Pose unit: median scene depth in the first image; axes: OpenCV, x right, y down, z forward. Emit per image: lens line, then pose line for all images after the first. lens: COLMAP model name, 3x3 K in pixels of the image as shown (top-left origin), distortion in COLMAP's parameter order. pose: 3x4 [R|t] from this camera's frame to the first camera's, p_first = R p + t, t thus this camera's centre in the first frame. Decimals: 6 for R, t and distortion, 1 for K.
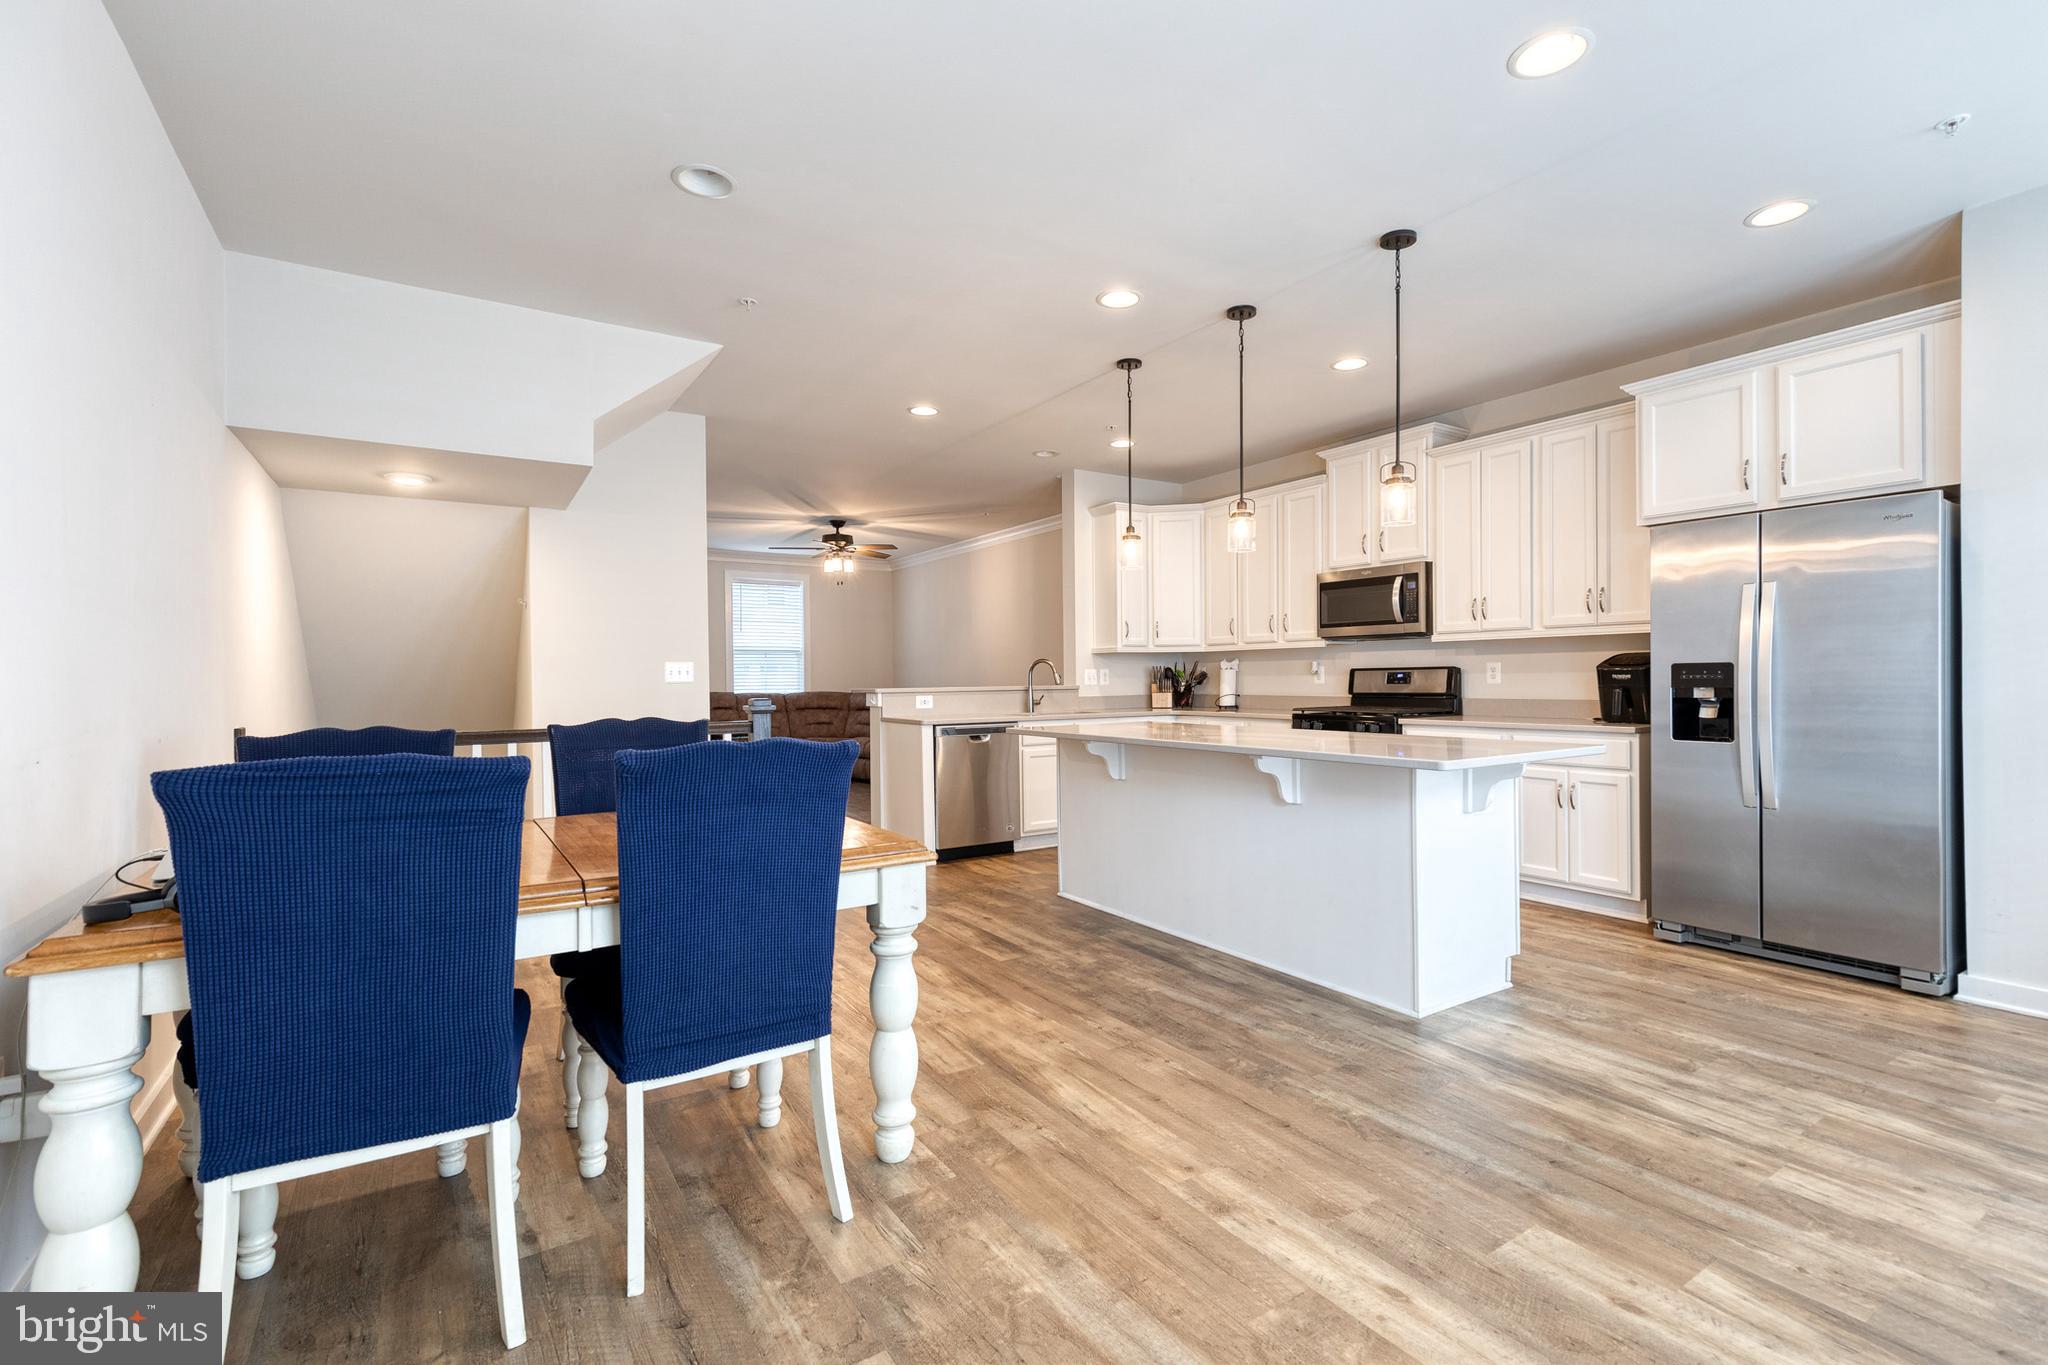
lens RADIAL K [[921.8, 0, 1043.5], [0, 921.8, 681.0], [0, 0, 1]] dist [0.013112, -0.003869]
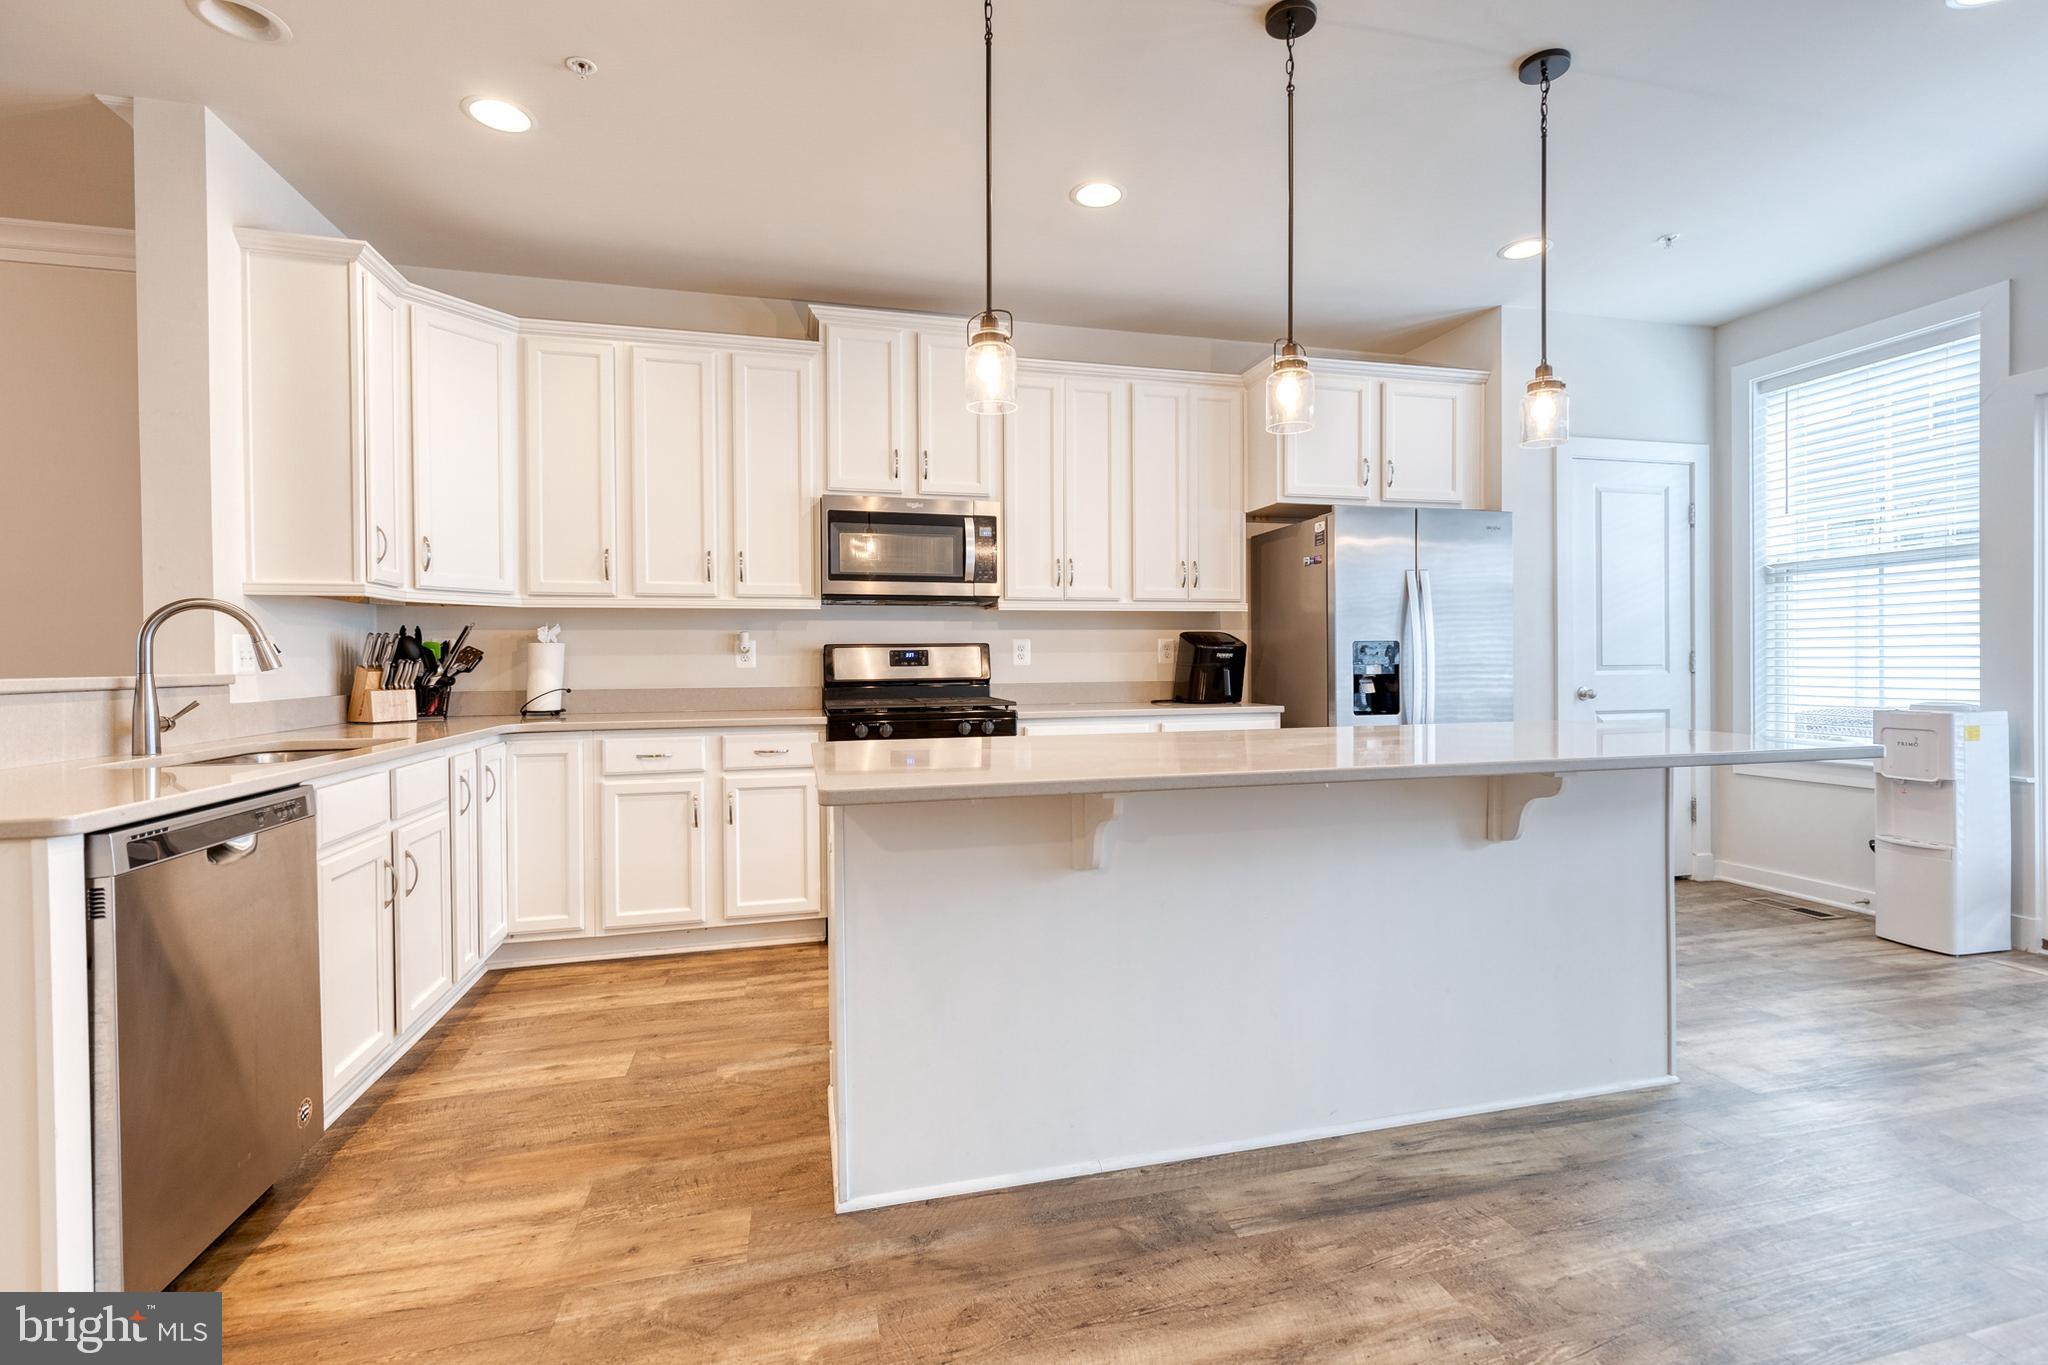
lens RADIAL K [[921.8, 0, 1043.1], [0, 921.8, 664.9], [0, 0, 1]] dist [0.013112, -0.003869]
pose [[0.318459, 0.002635, 0.947933, -0.339920], [0.008166, 0.999951, -0.005523, 0.008542], [-0.947901, 0.009500, 0.318422, 0.840289]]
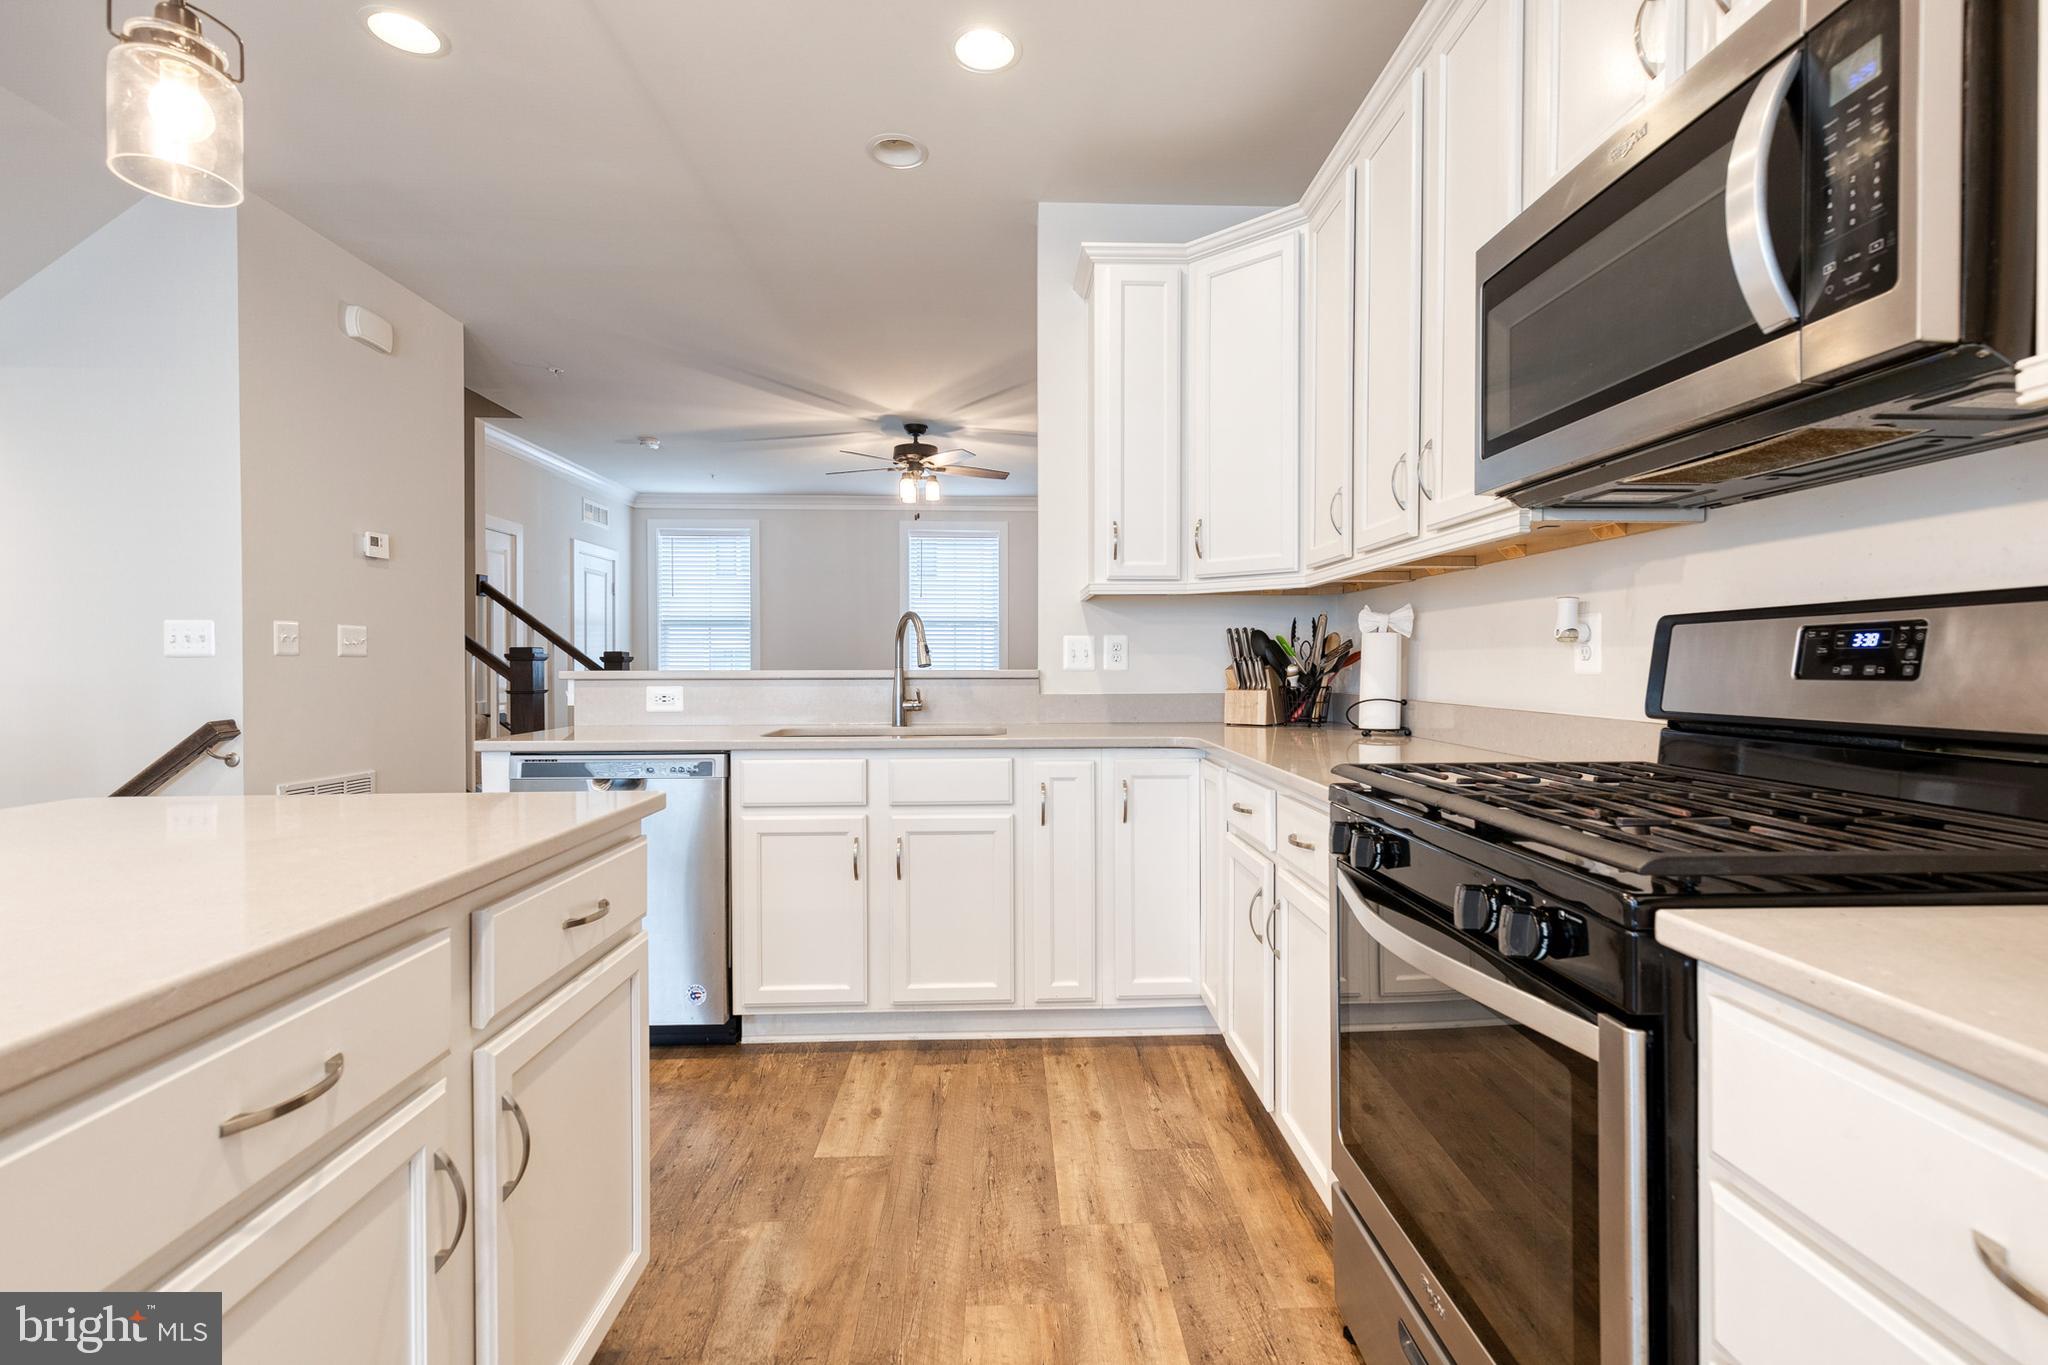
lens RADIAL K [[921.8, 0, 1039.3], [0, 921.8, 671.9], [0, 0, 1]] dist [0.013112, -0.003869]
pose [[0.857713, 0.013130, -0.513960, 0.420705], [-0.008281, 0.999897, 0.011724, 0.000344], [0.514061, -0.005799, 0.857734, 0.916935]]
